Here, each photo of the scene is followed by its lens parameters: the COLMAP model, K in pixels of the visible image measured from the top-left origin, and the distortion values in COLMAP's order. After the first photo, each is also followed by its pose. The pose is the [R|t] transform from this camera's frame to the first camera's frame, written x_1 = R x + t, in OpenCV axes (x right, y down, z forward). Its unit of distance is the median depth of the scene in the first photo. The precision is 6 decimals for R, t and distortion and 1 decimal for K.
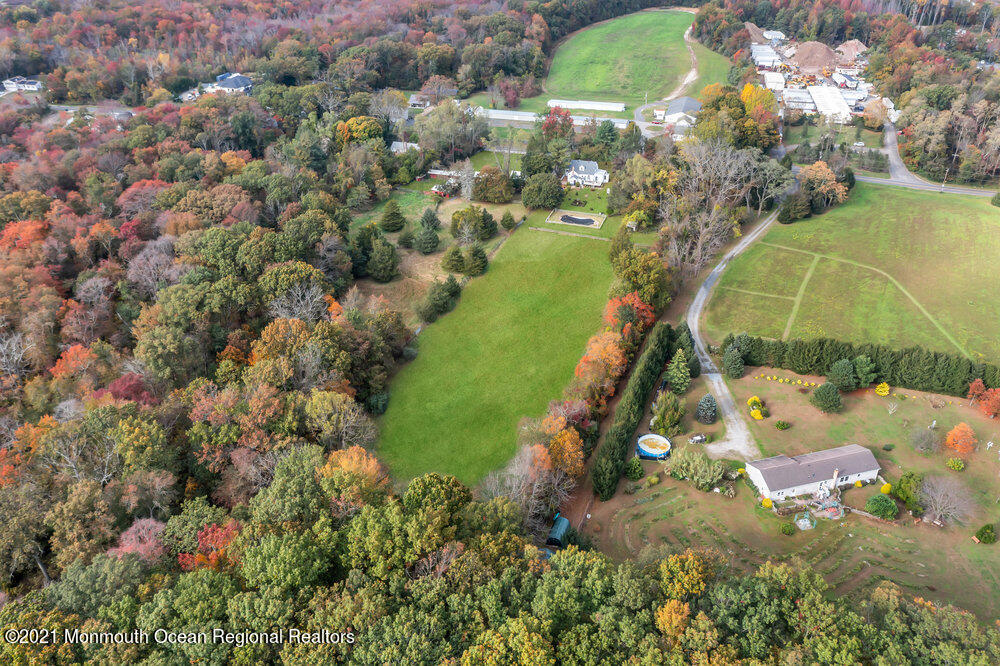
lens RADIAL K [[801.9, 0, 496.9], [0, 801.9, 326.6], [0, 0, 1]] dist [-0.012099, -0.002426]
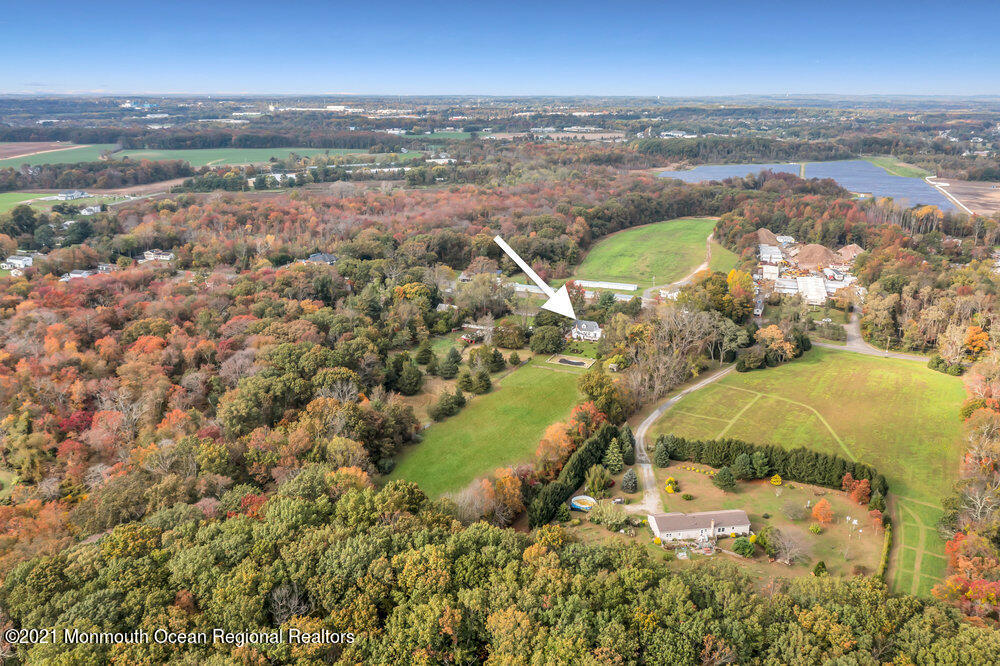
lens RADIAL K [[801.9, 0, 496.9], [0, 801.9, 326.6], [0, 0, 1]] dist [-0.012099, -0.002426]
pose [[0.993730, 0.042010, -0.103613, 0.111581], [-0.066286, 0.967659, -0.243396, 0.123835], [0.090037, 0.248738, 0.964377, -0.223430]]
